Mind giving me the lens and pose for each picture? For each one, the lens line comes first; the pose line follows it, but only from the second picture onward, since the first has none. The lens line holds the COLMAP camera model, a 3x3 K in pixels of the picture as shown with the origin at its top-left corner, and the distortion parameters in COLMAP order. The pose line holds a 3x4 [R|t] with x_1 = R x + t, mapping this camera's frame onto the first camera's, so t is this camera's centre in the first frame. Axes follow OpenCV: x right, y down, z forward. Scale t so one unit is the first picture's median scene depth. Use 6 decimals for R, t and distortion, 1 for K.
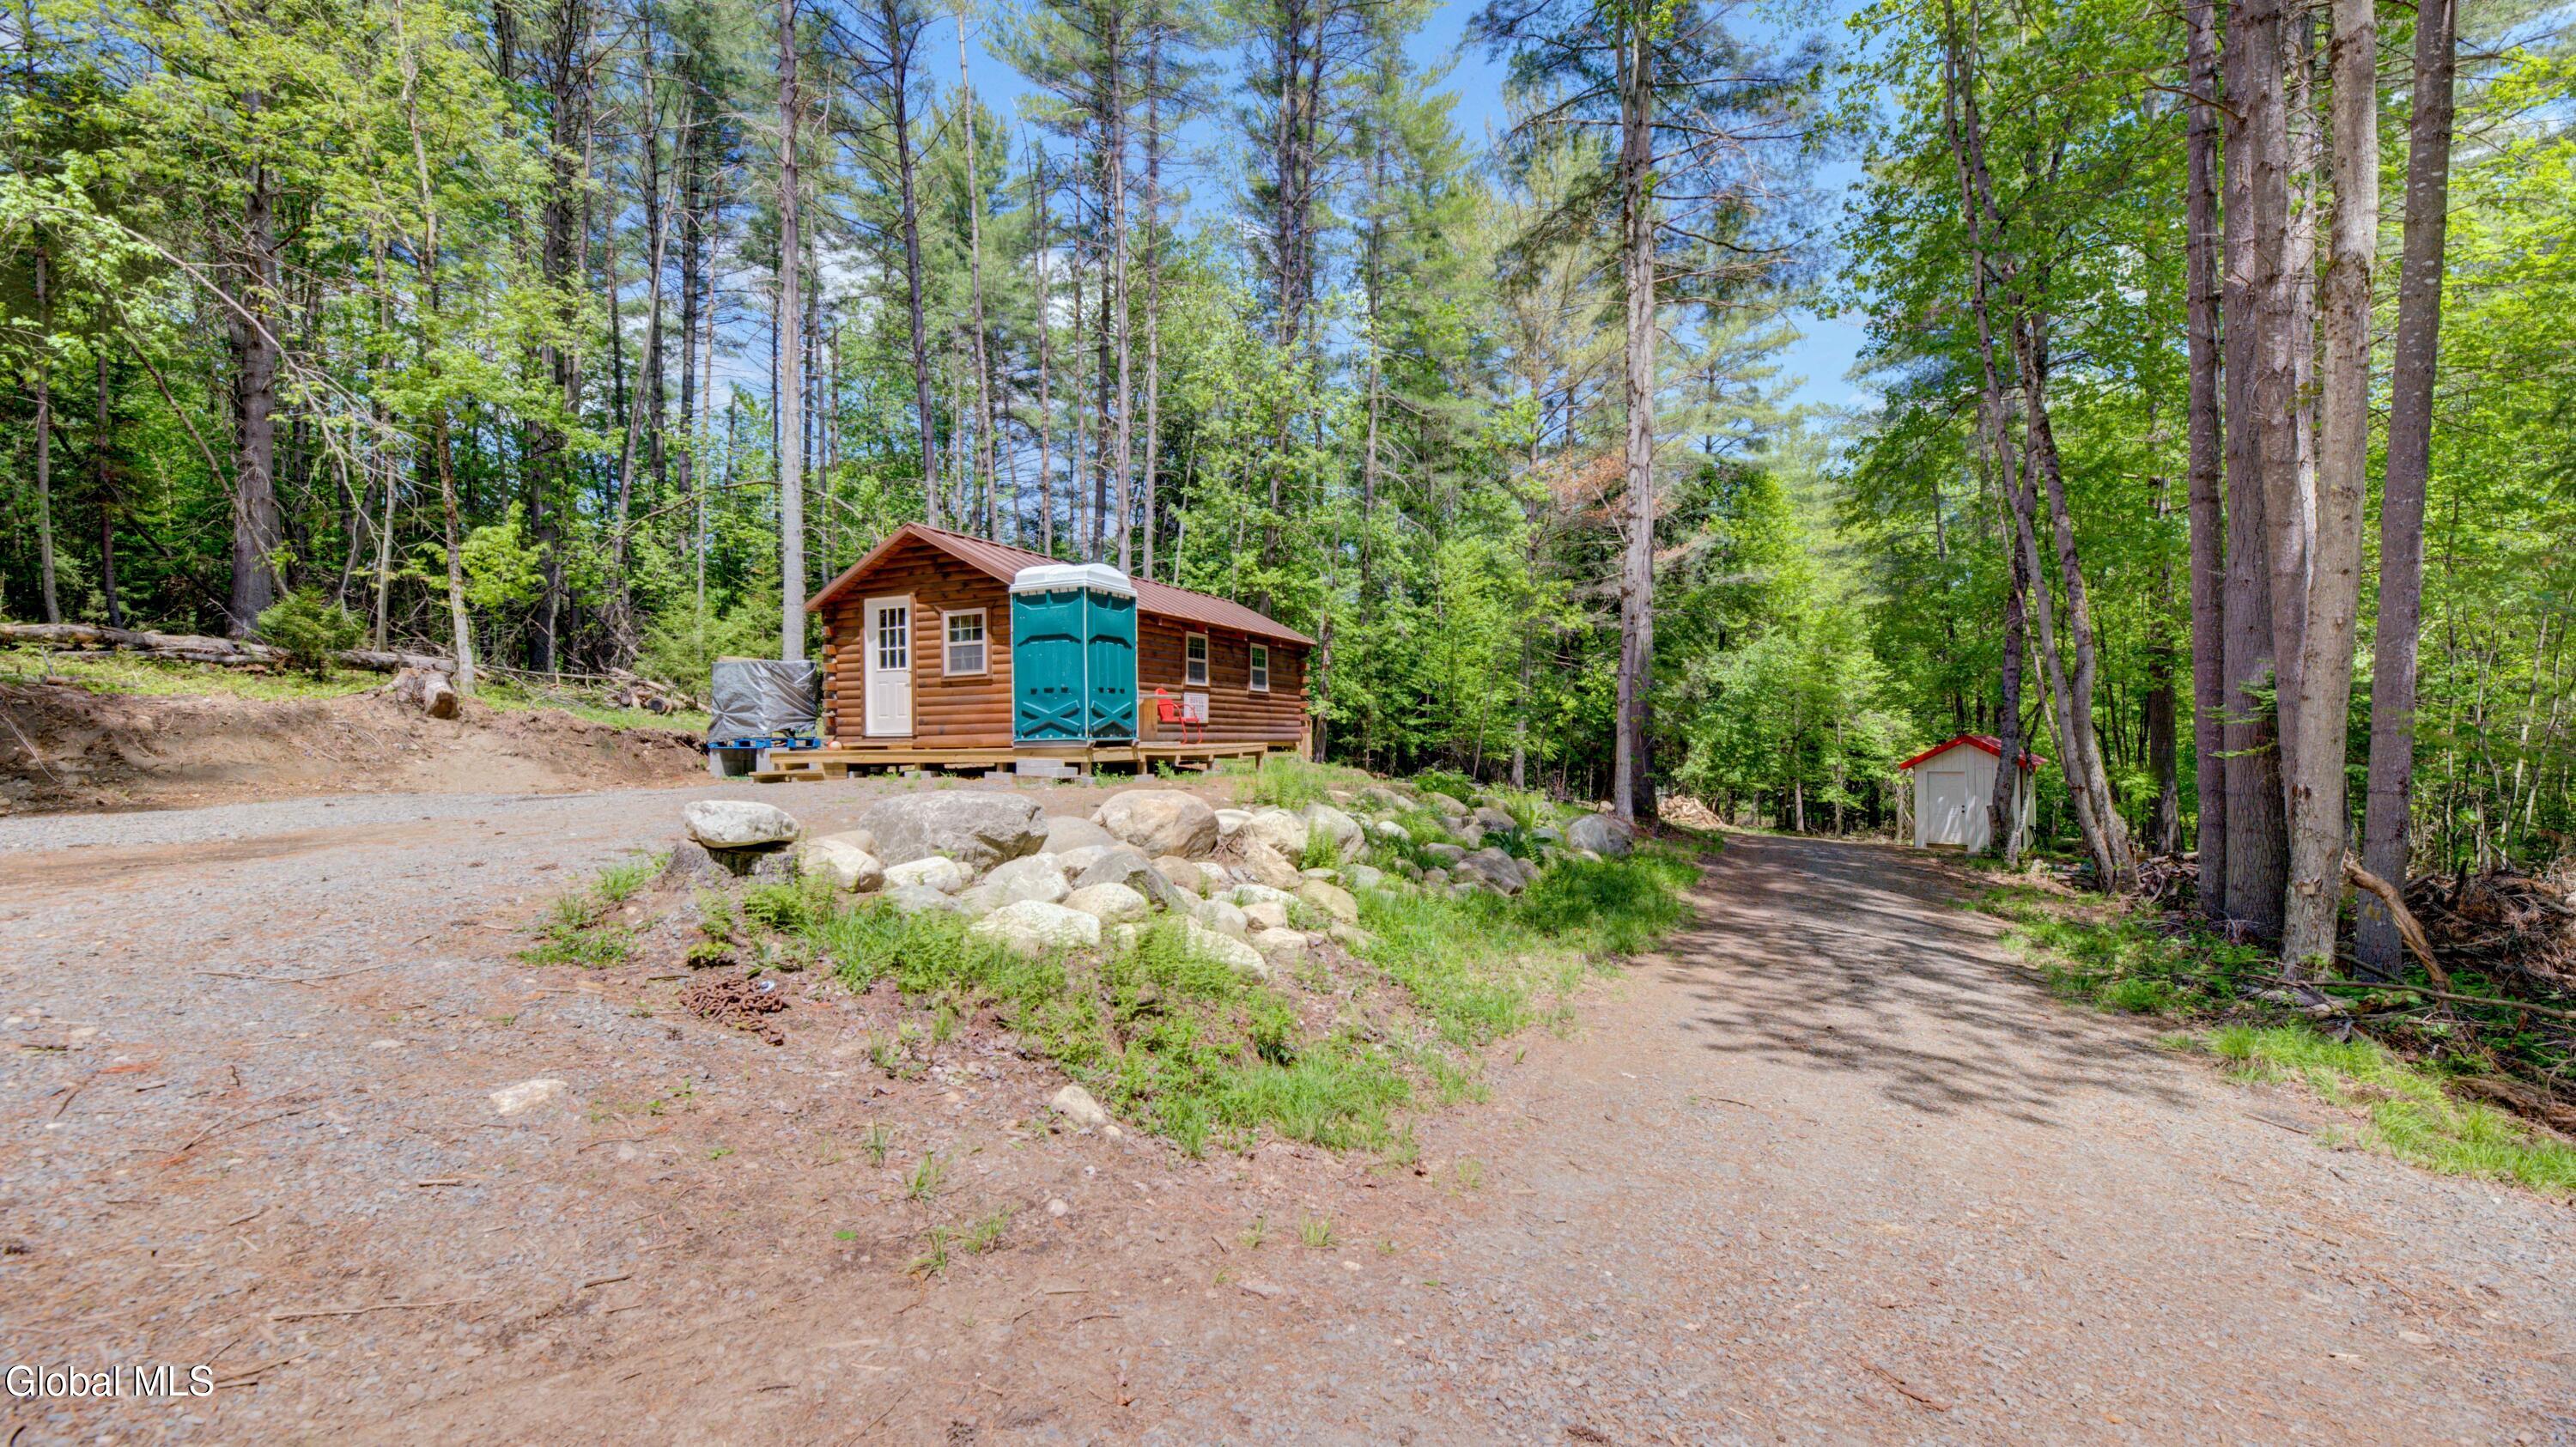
lens RADIAL K [[1049.5, 0, 1265.0], [0, 1049.5, 744.0], [0, 0, 1]] dist [0.005401, 0.000099]
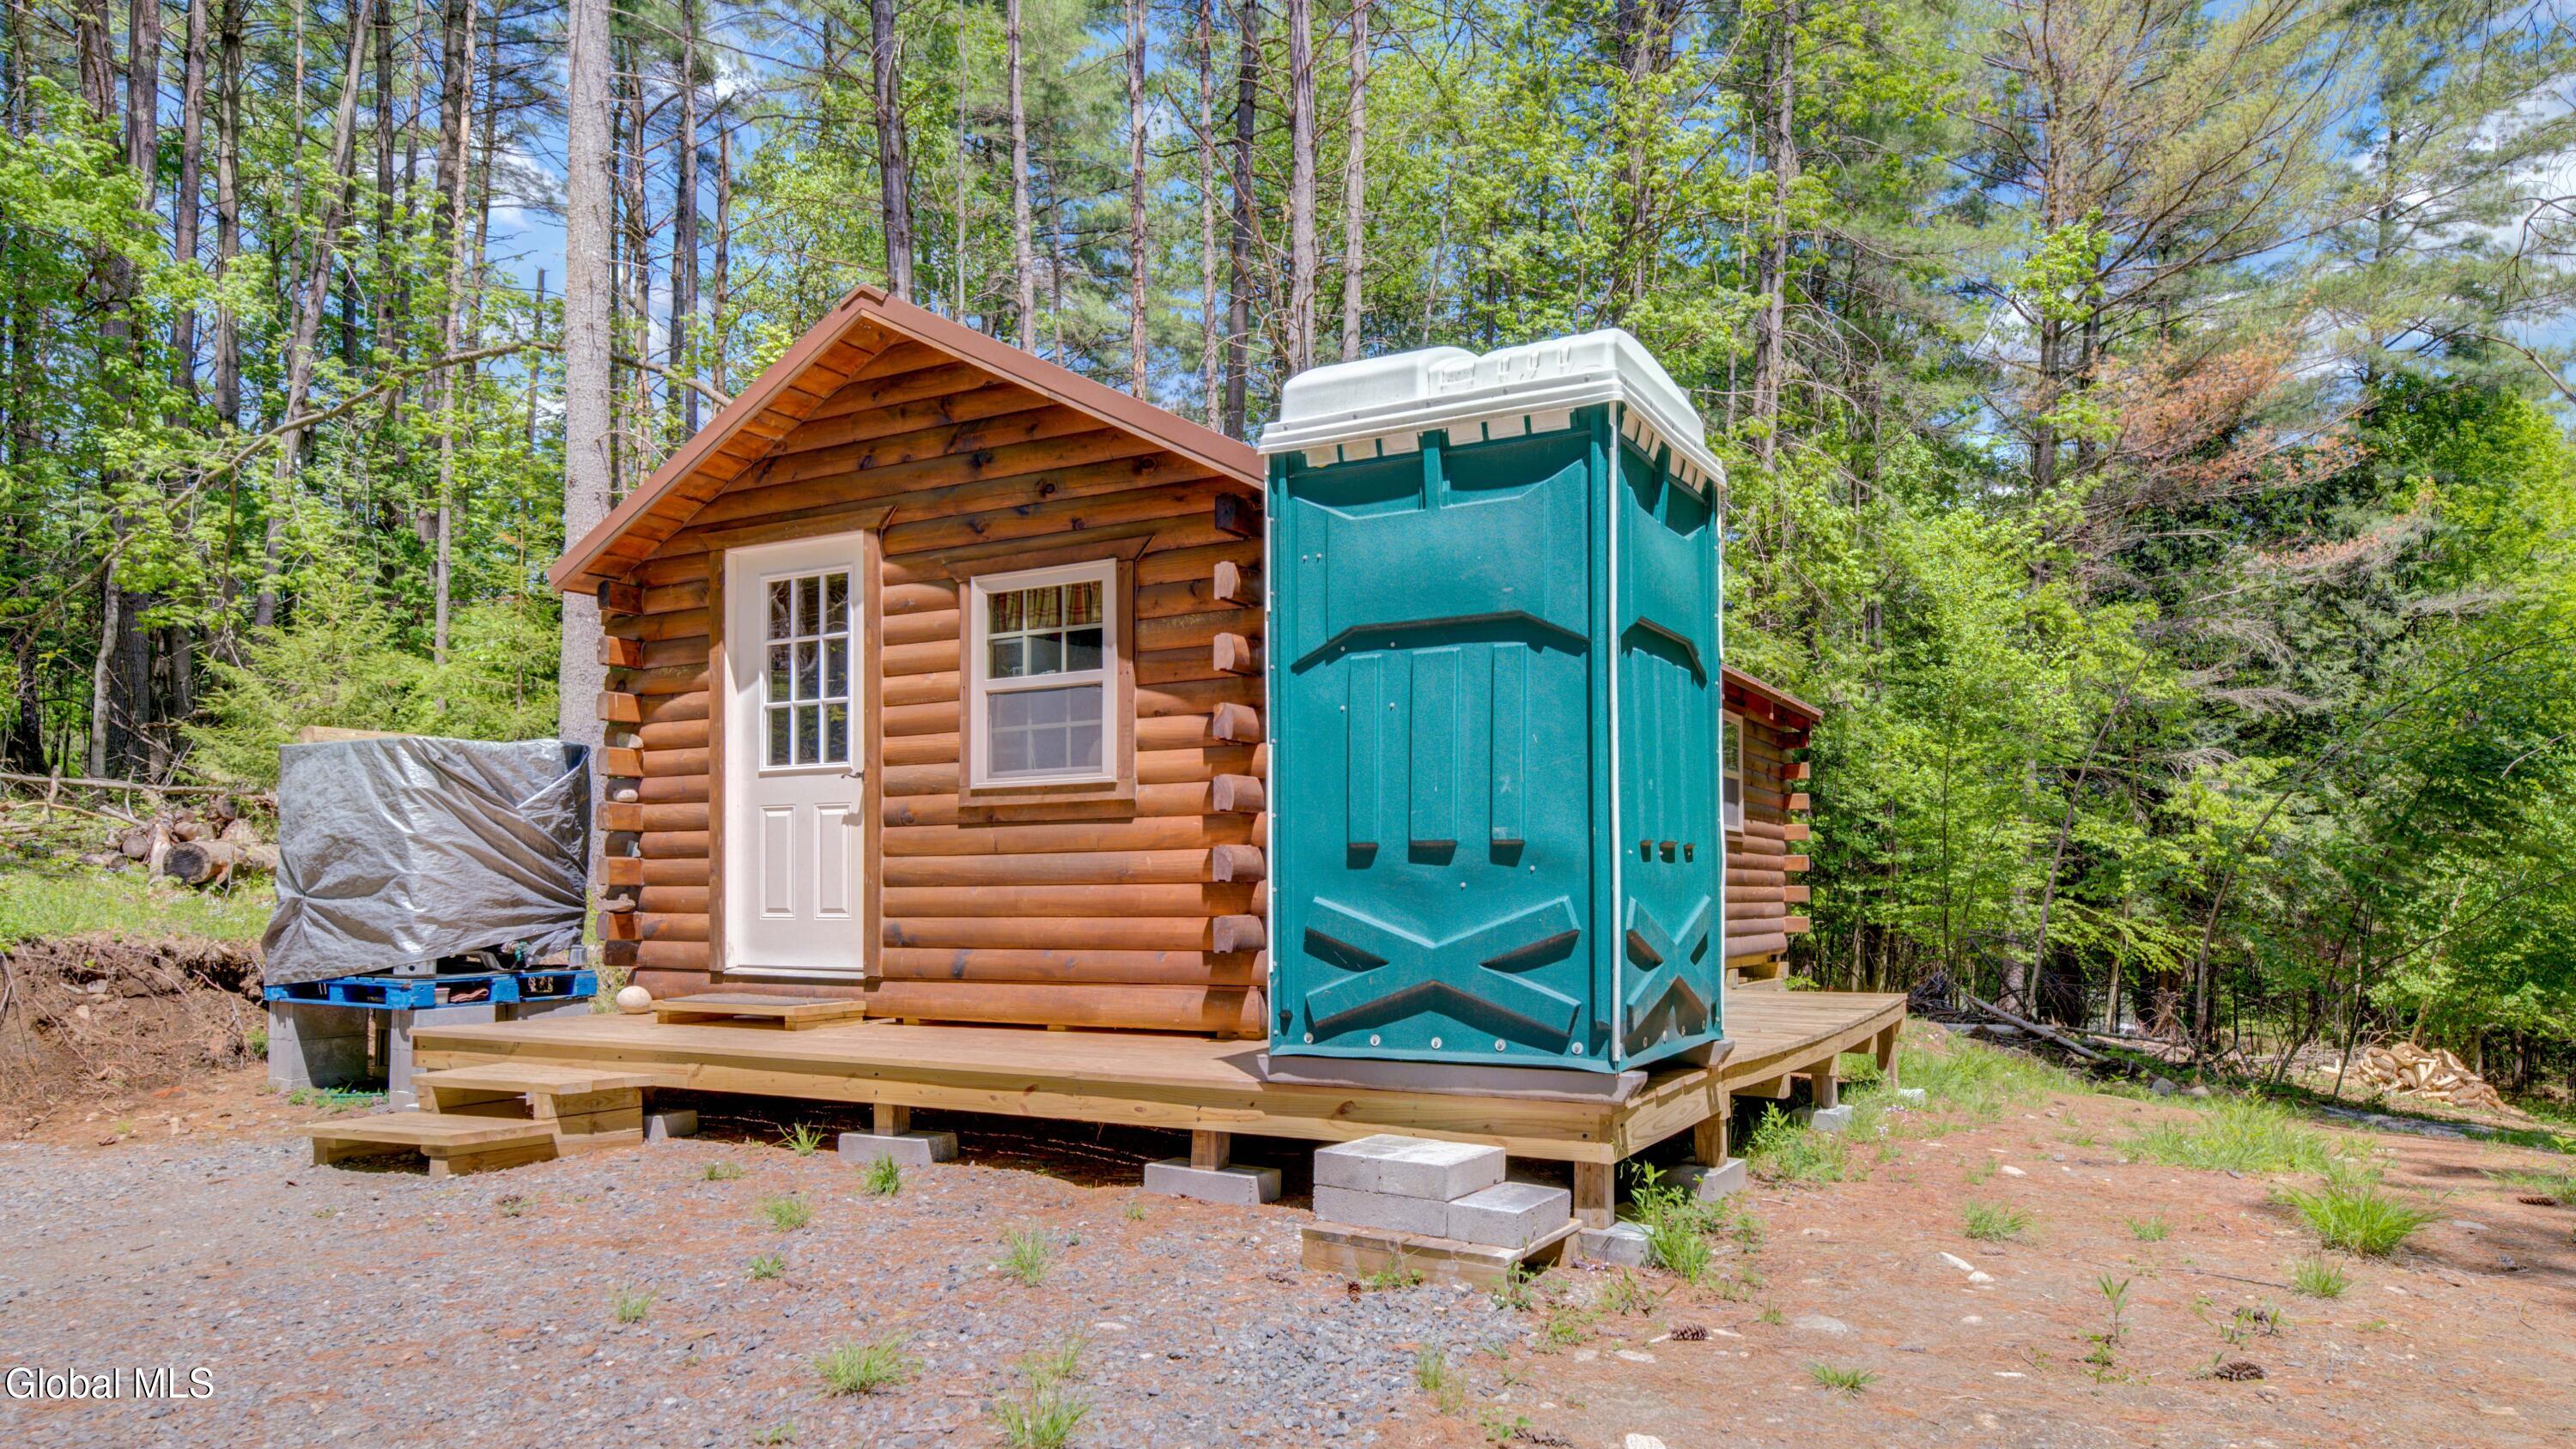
lens RADIAL K [[1642.3, 0, 1275.8], [0, 1642.3, 862.5], [0, 0, 1]] dist [0.000883, -0.000566]
pose [[0.997429, 0.010296, -0.070919, -0.168262], [-0.011902, 0.999681, -0.022261, -0.031254], [0.070668, 0.023048, 0.997234, 0.488403]]
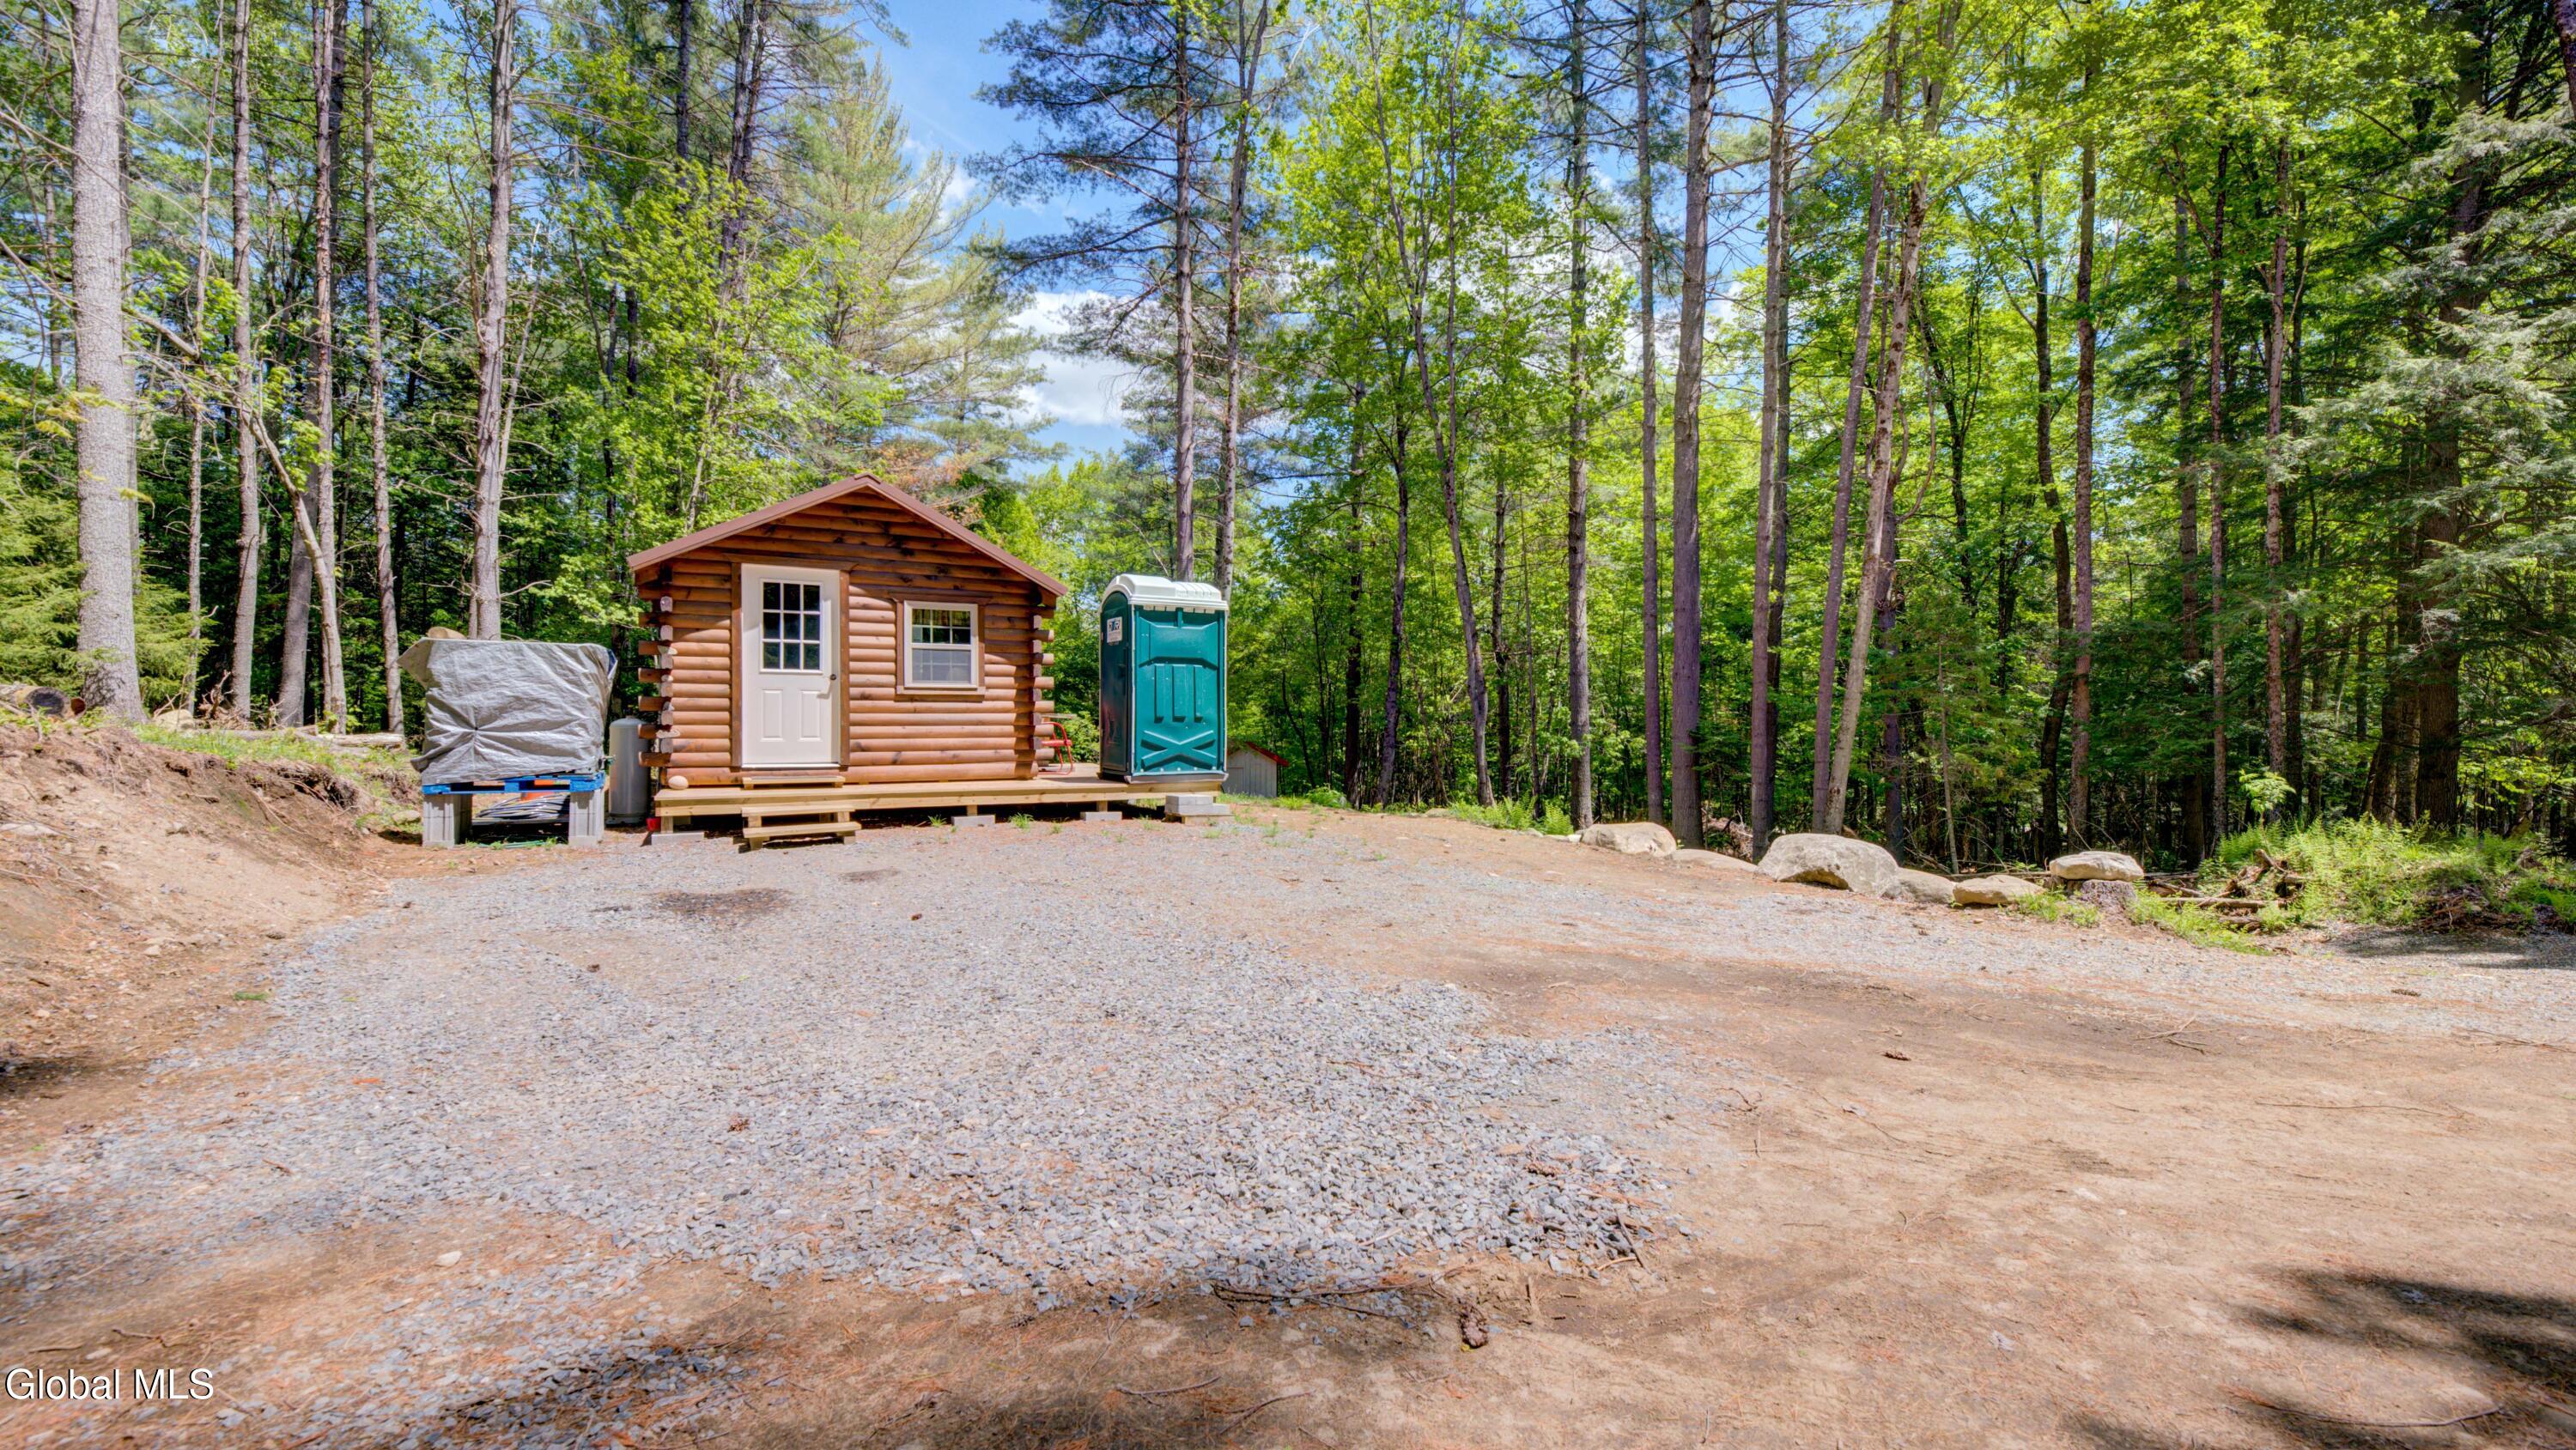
lens RADIAL K [[1049.3, 0, 1300.0], [0, 1049.3, 725.3], [0, 0, 1]] dist [0.005401, 0.000099]
pose [[0.576301, 0.012747, 0.817138, -0.695211], [-0.006556, 0.999918, -0.010974, -0.028288], [-0.817211, 0.000967, 0.576337, 0.307657]]
